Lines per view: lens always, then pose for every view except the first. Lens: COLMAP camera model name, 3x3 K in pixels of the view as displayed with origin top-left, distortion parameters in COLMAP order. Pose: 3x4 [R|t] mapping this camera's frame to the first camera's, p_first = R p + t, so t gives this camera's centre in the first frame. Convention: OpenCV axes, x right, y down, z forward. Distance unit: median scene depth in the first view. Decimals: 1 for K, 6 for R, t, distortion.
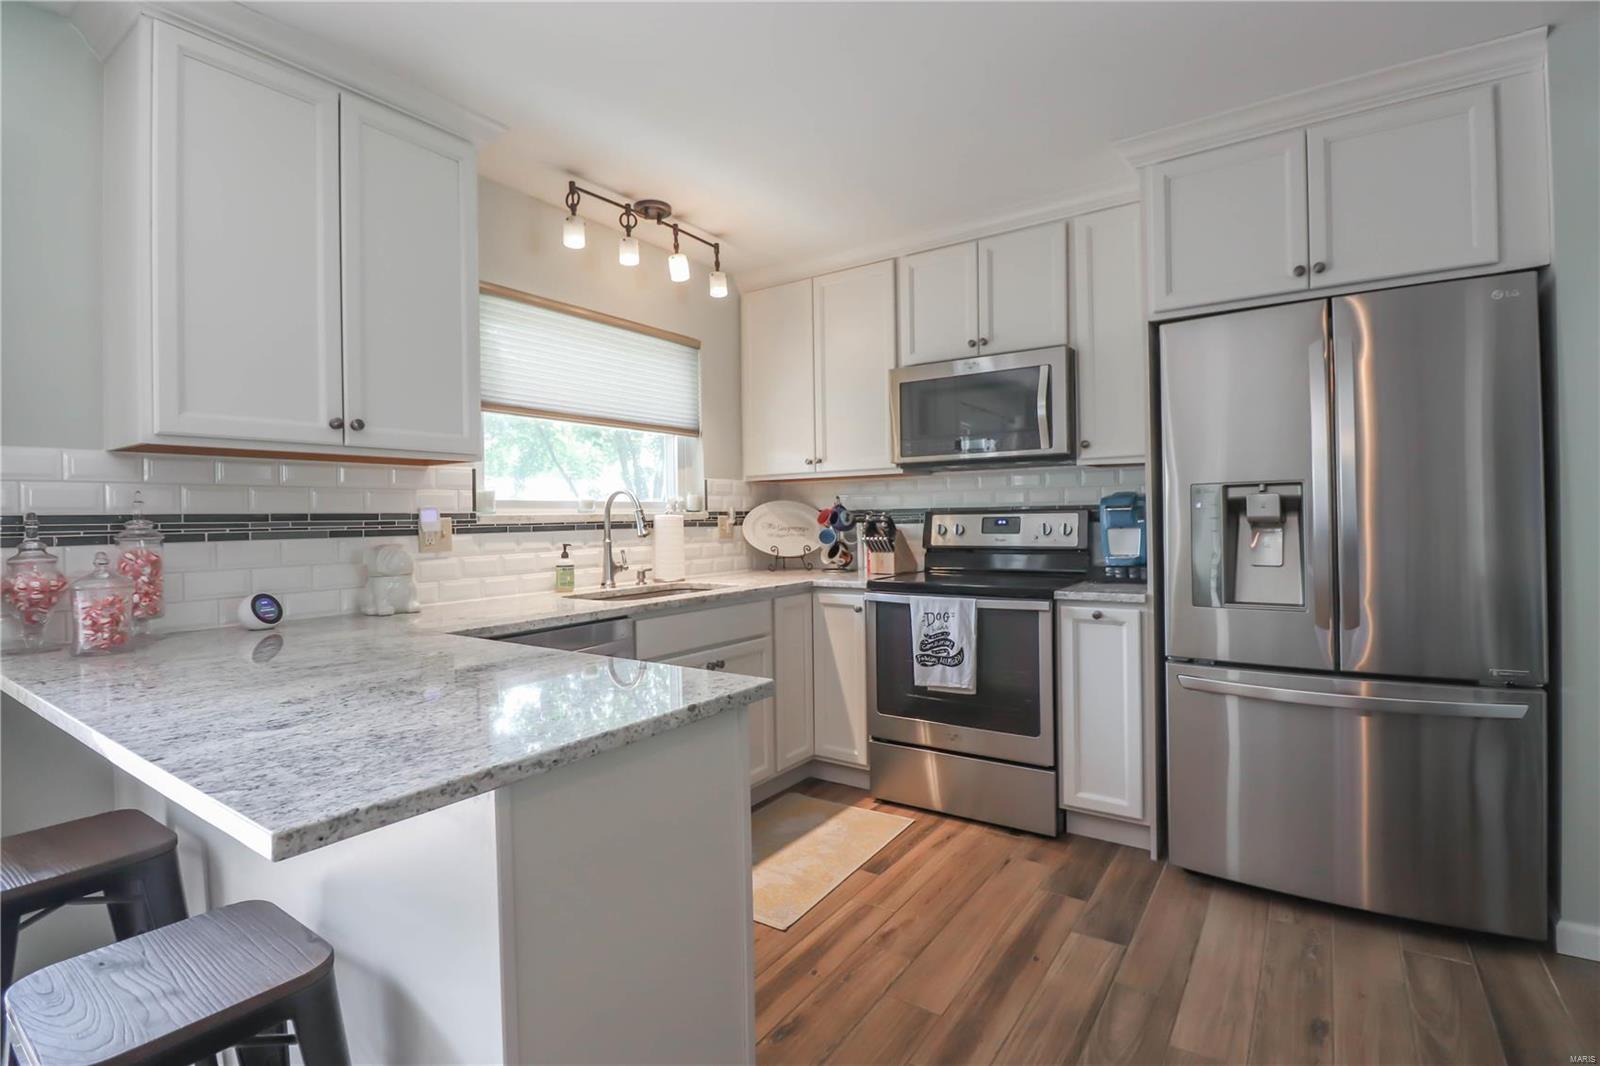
lens RADIAL K [[755.1, 0, 802.7], [0, 755.1, 518.1], [0, 0, 1]] dist [-0.001658, -0.012443]
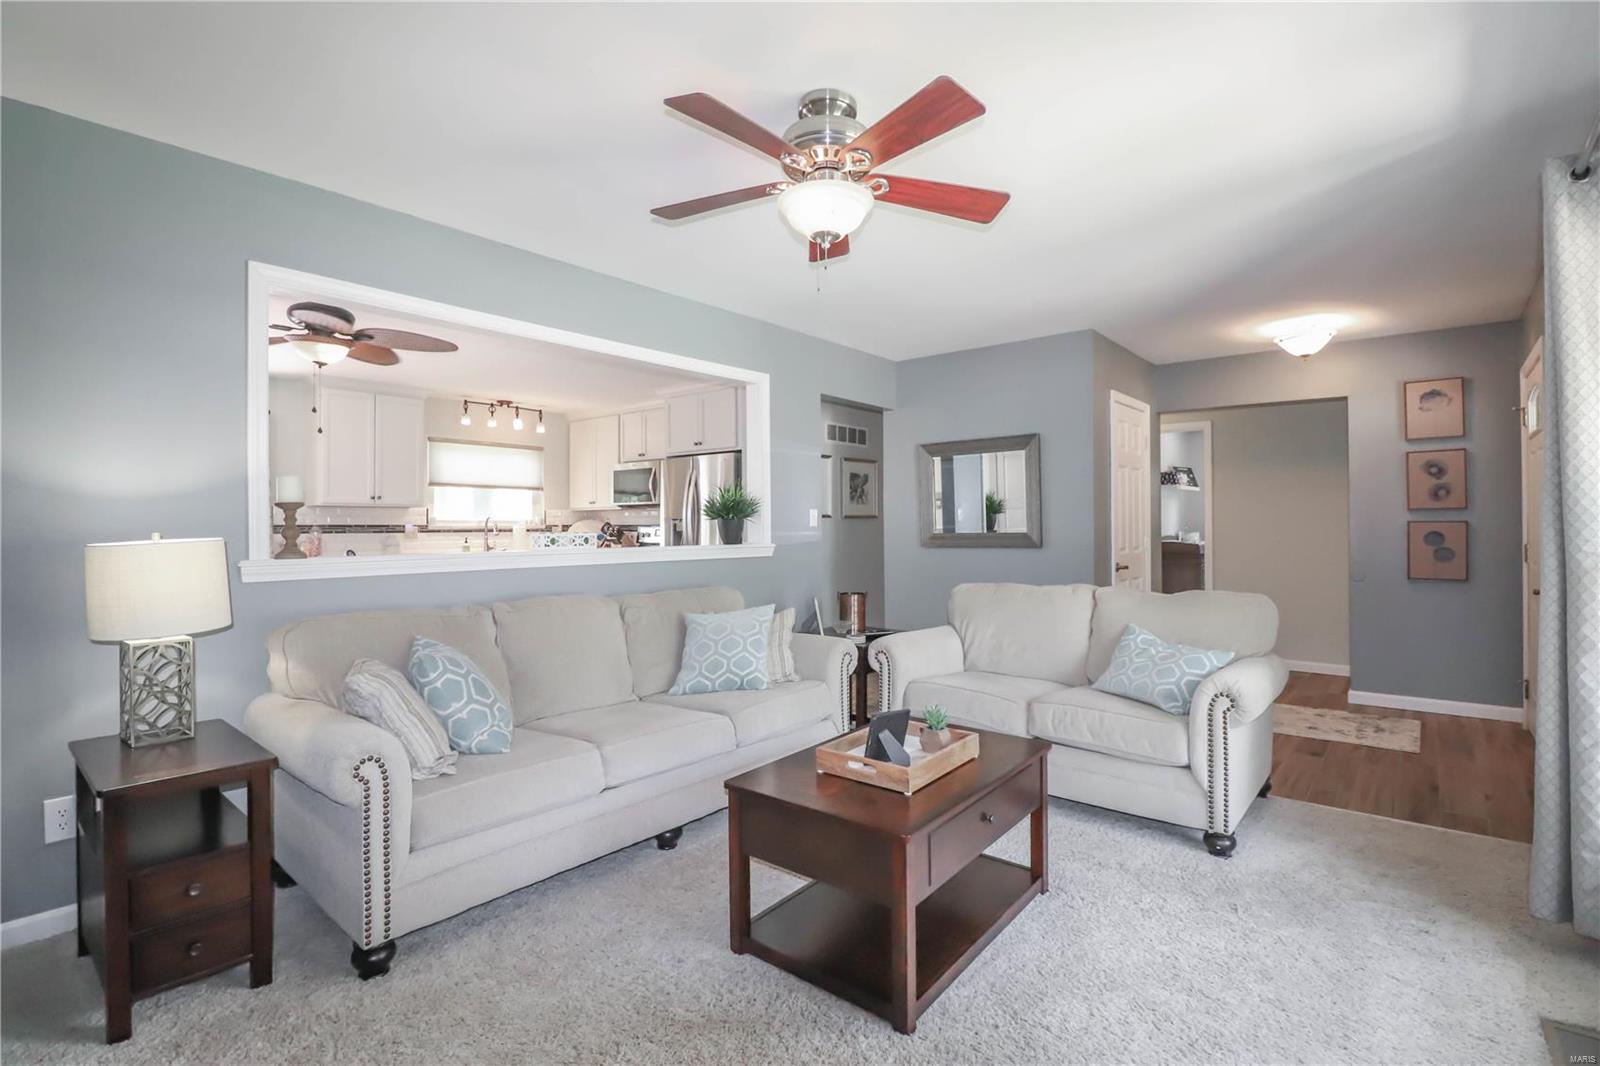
lens RADIAL K [[739.8, 0, 803.8], [0, 739.8, 521.2], [0, 0, 1]] dist [-0.000561, -0.011572]
pose [[0.995414, 0.013275, -0.094736, 1.013723], [-0.014082, 0.999870, -0.007856, -0.016367], [0.094619, 0.009154, 0.995471, -1.316561]]
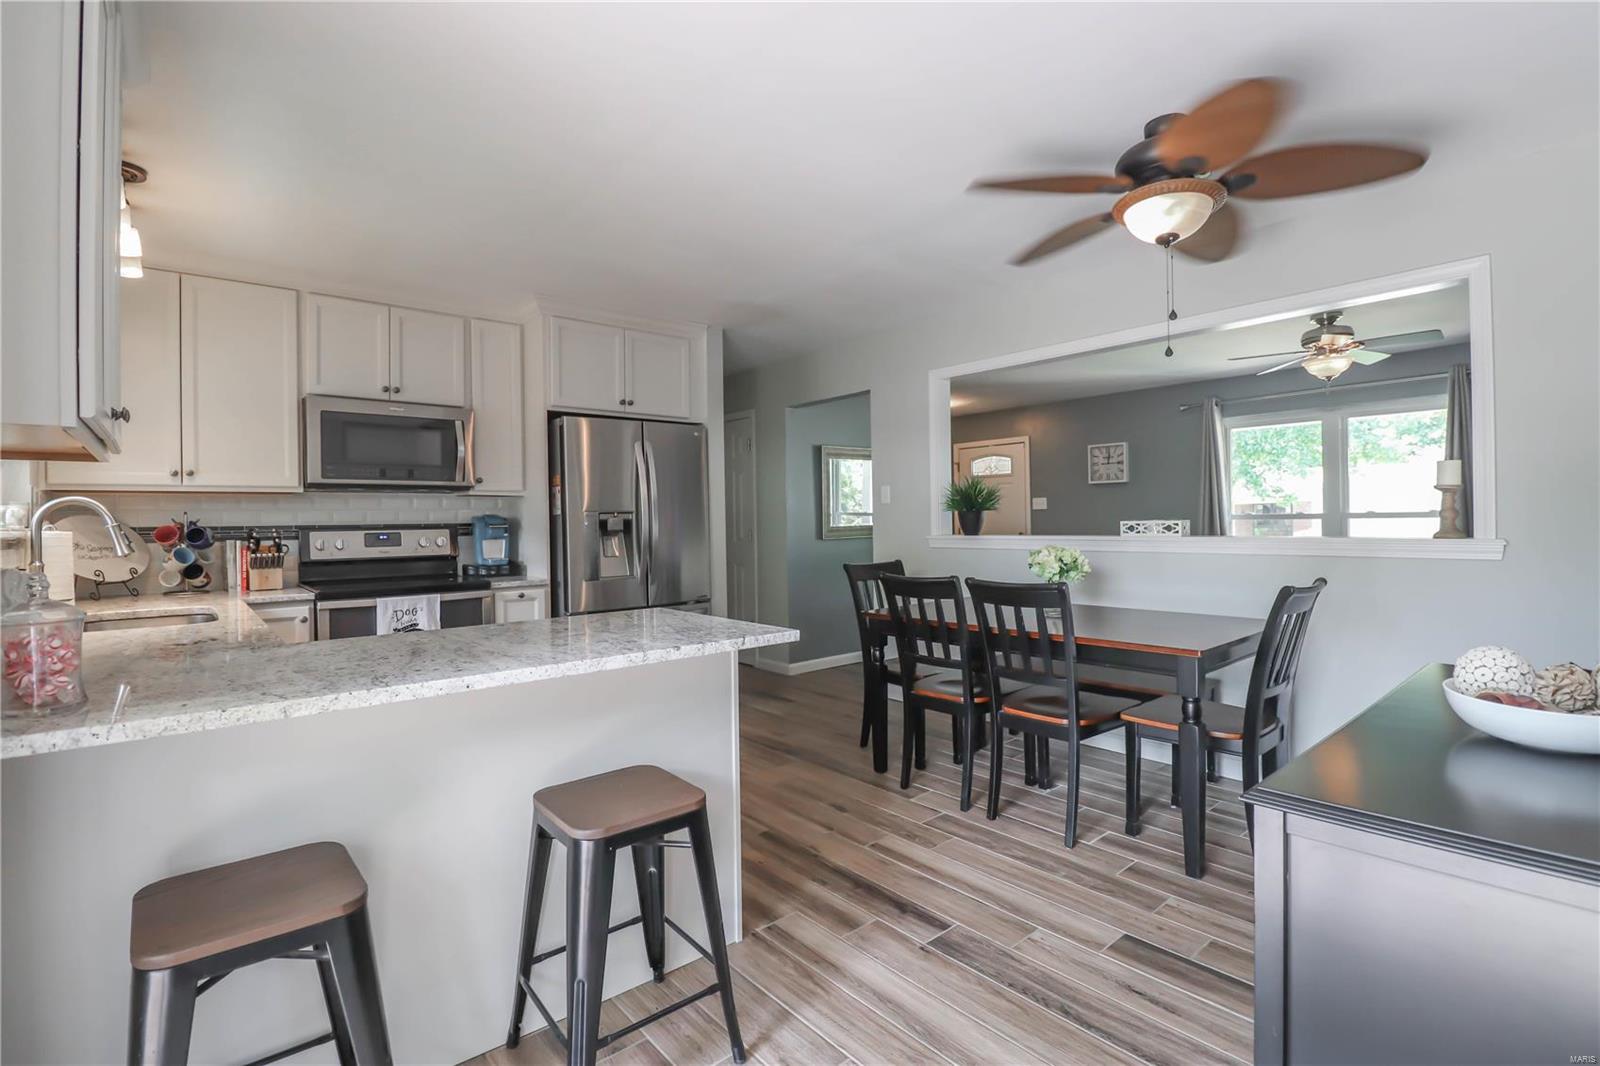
lens RADIAL K [[739.8, 0, 803.8], [0, 739.8, 521.2], [0, 0, 1]] dist [-0.000561, -0.011572]
pose [[0.260889, 0.012426, 0.965289, -0.787925], [0.015512, 0.999734, -0.017062, 0.011601], [-0.965244, 0.019425, 0.260627, 0.052131]]
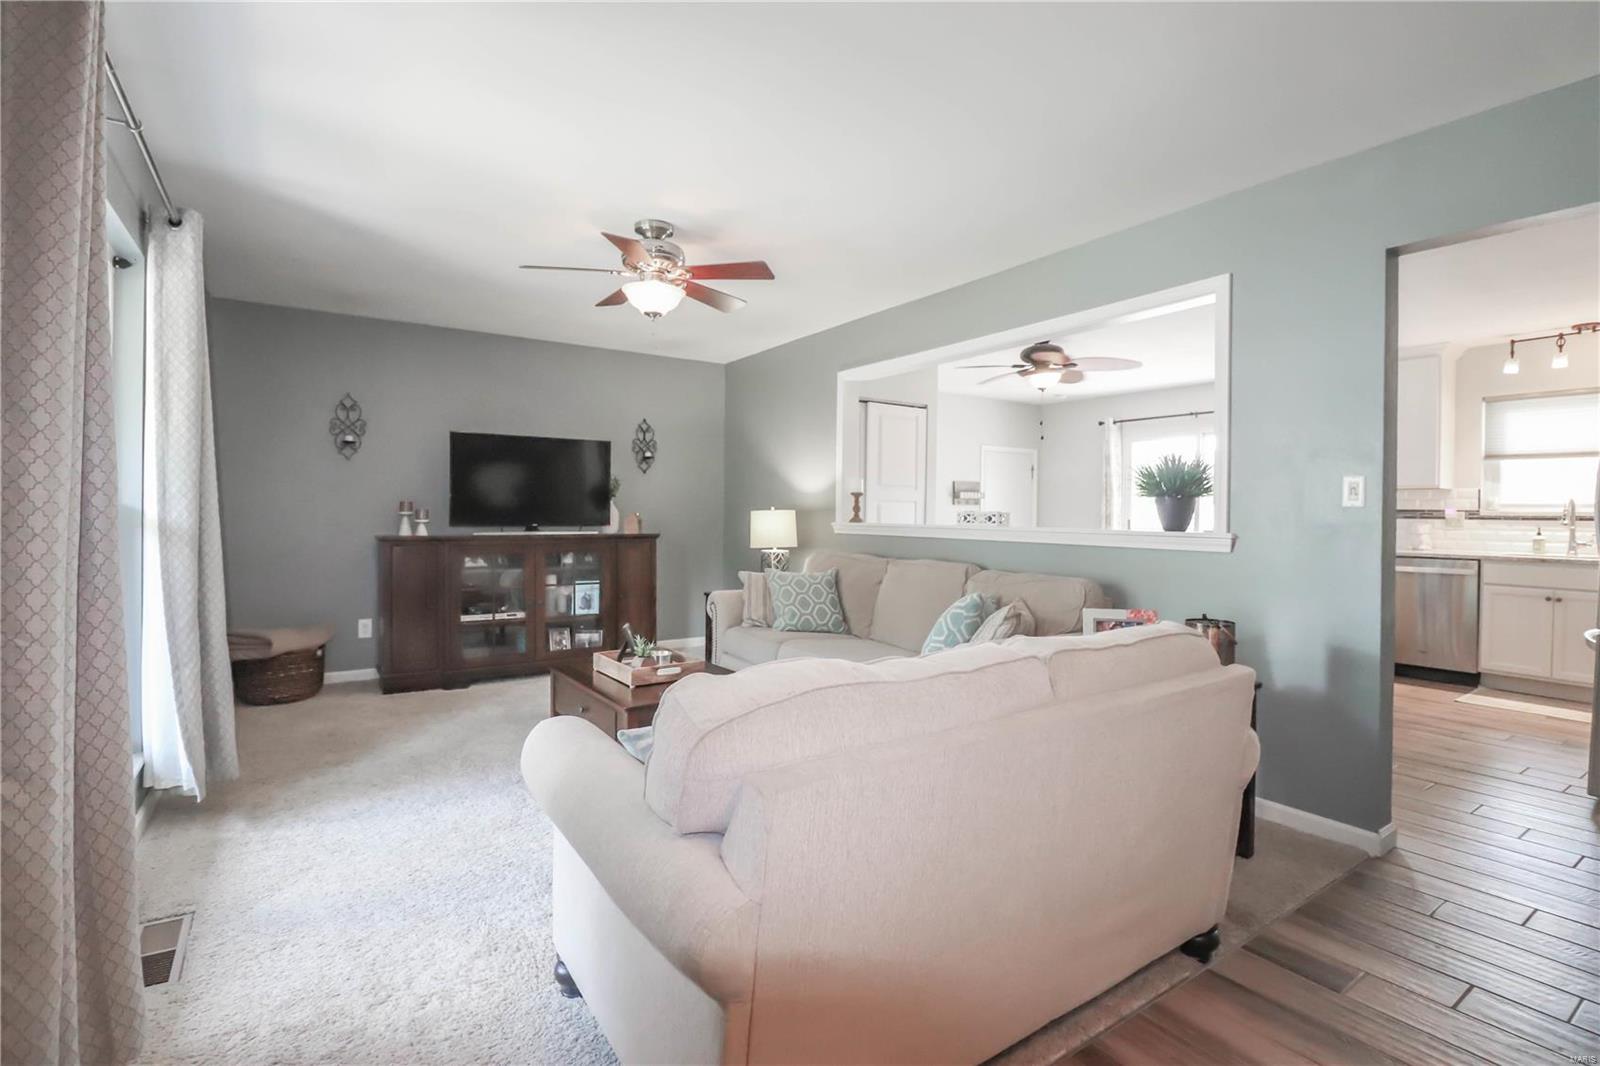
lens RADIAL K [[755.1, 0, 802.7], [0, 755.1, 518.1], [0, 0, 1]] dist [-0.001658, -0.012443]
pose [[-0.366378, 0.023001, -0.930182, 1.942319], [-0.006687, 0.999604, 0.027352, -0.025451], [0.930442, 0.016241, -0.366079, 0.011765]]
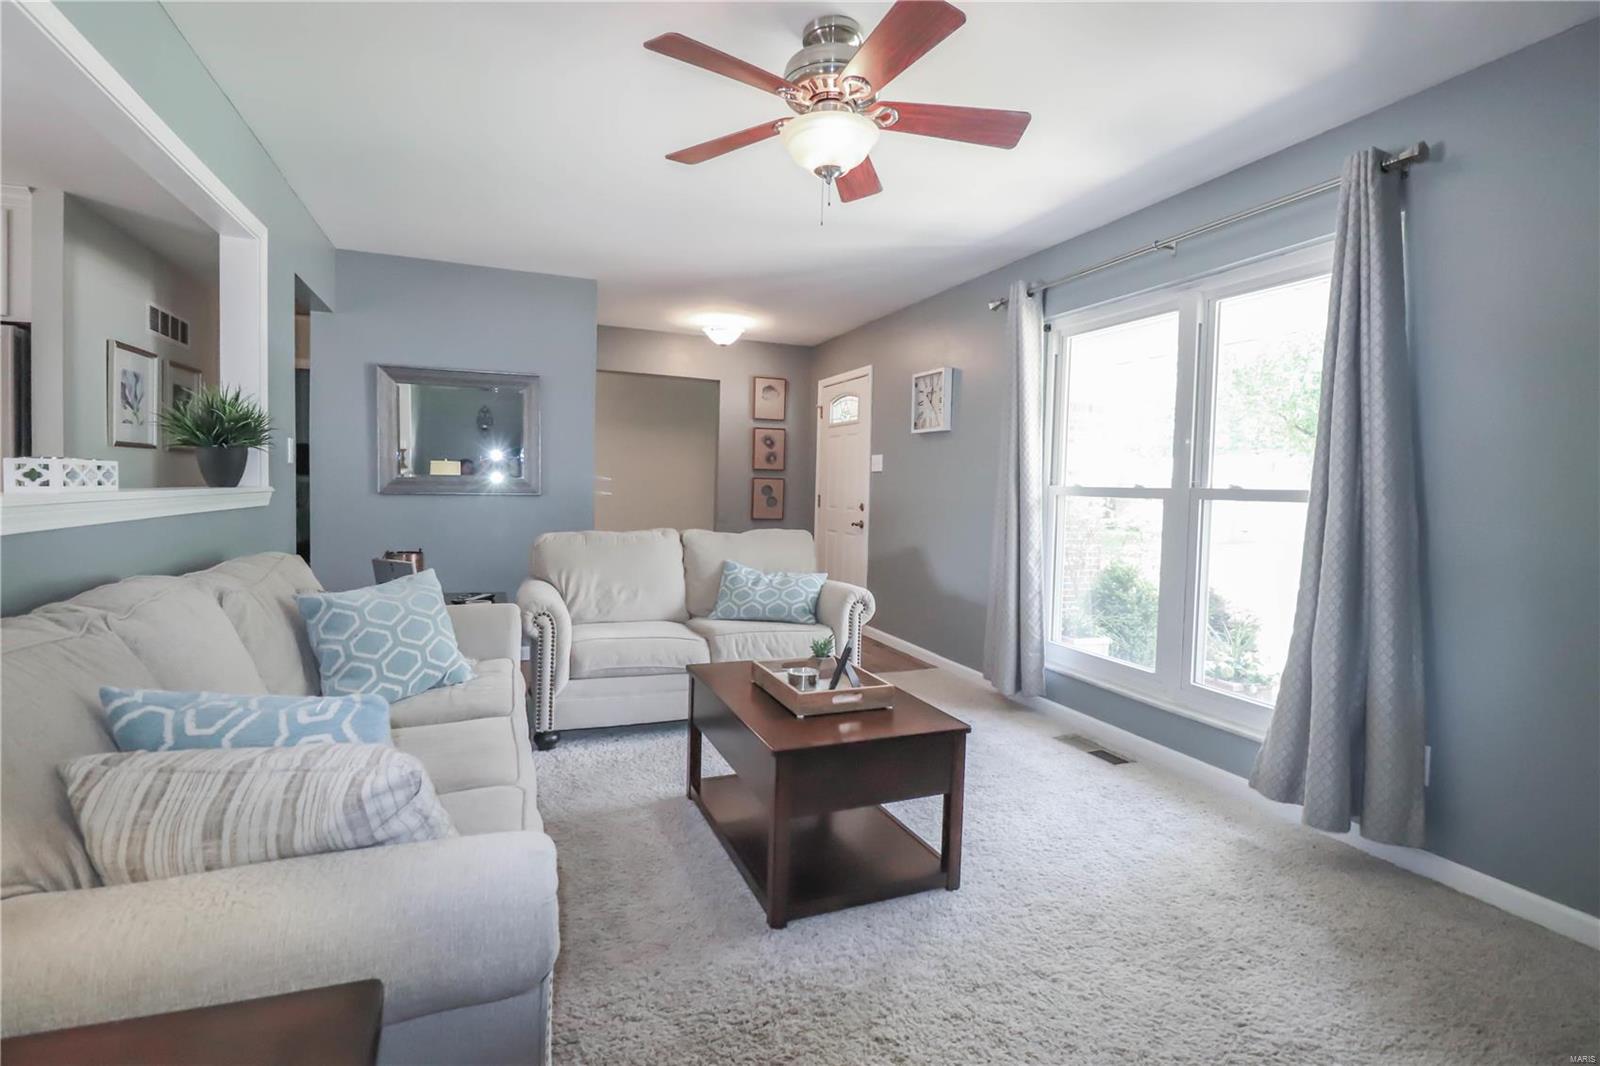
lens RADIAL K [[755.1, 0, 802.7], [0, 755.1, 518.1], [0, 0, 1]] dist [-0.001658, -0.012443]
pose [[0.552780, -0.003395, 0.833320, 0.362734], [-0.032521, 0.999142, 0.025643, 0.011055], [-0.832693, -0.041275, 0.552195, -0.994752]]
